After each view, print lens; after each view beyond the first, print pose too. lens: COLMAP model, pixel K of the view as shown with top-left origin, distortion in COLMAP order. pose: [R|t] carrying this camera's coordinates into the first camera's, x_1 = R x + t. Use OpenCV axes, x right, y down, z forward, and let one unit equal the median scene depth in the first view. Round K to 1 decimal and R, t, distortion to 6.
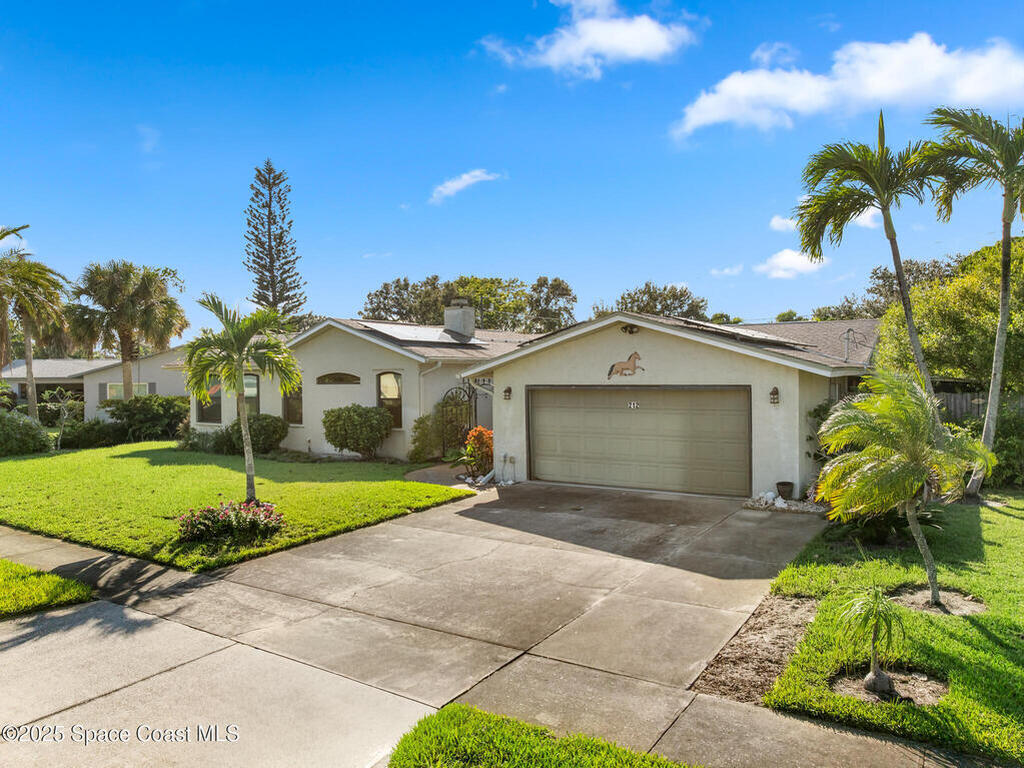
lens RADIAL K [[722.4, 0, 518.4], [0, 722.4, 379.2], [0, 0, 1]] dist [-0.030835, -0.005705]
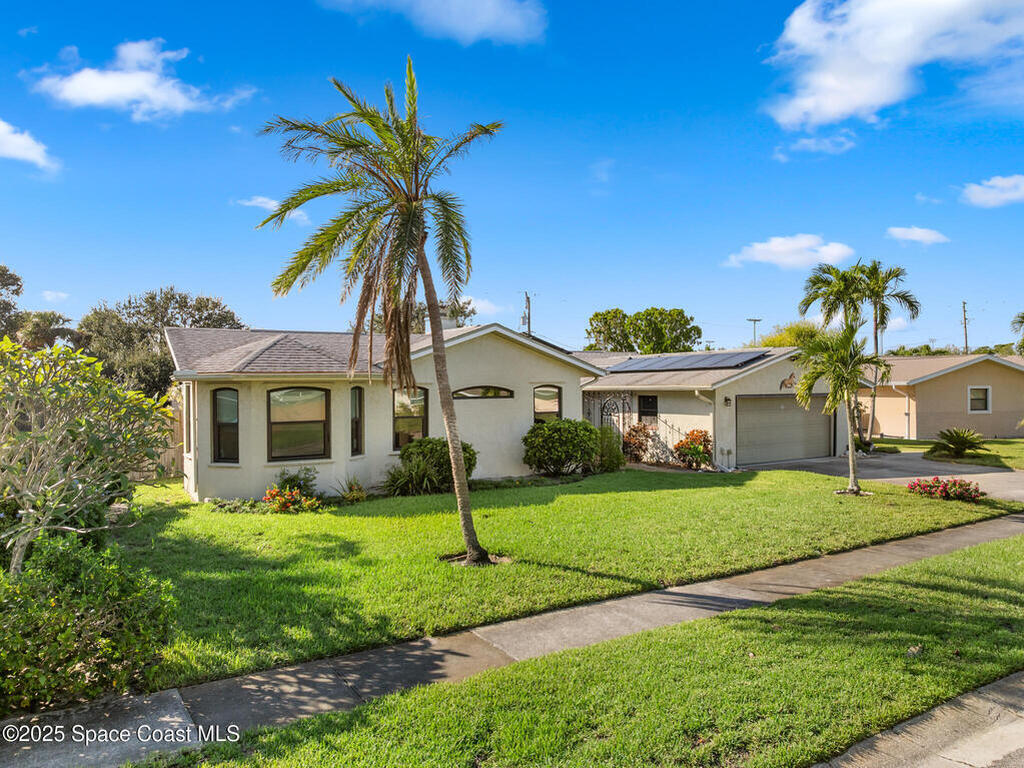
lens RADIAL K [[709.3, 0, 517.9], [0, 709.3, 397.7], [0, 0, 1]] dist [-0.040736, -0.003040]
pose [[0.455015, -0.010747, 0.890419, -1.357362], [0.010888, 0.999920, 0.006505, -0.000153], [-0.890417, 0.006734, 0.455096, 0.762984]]
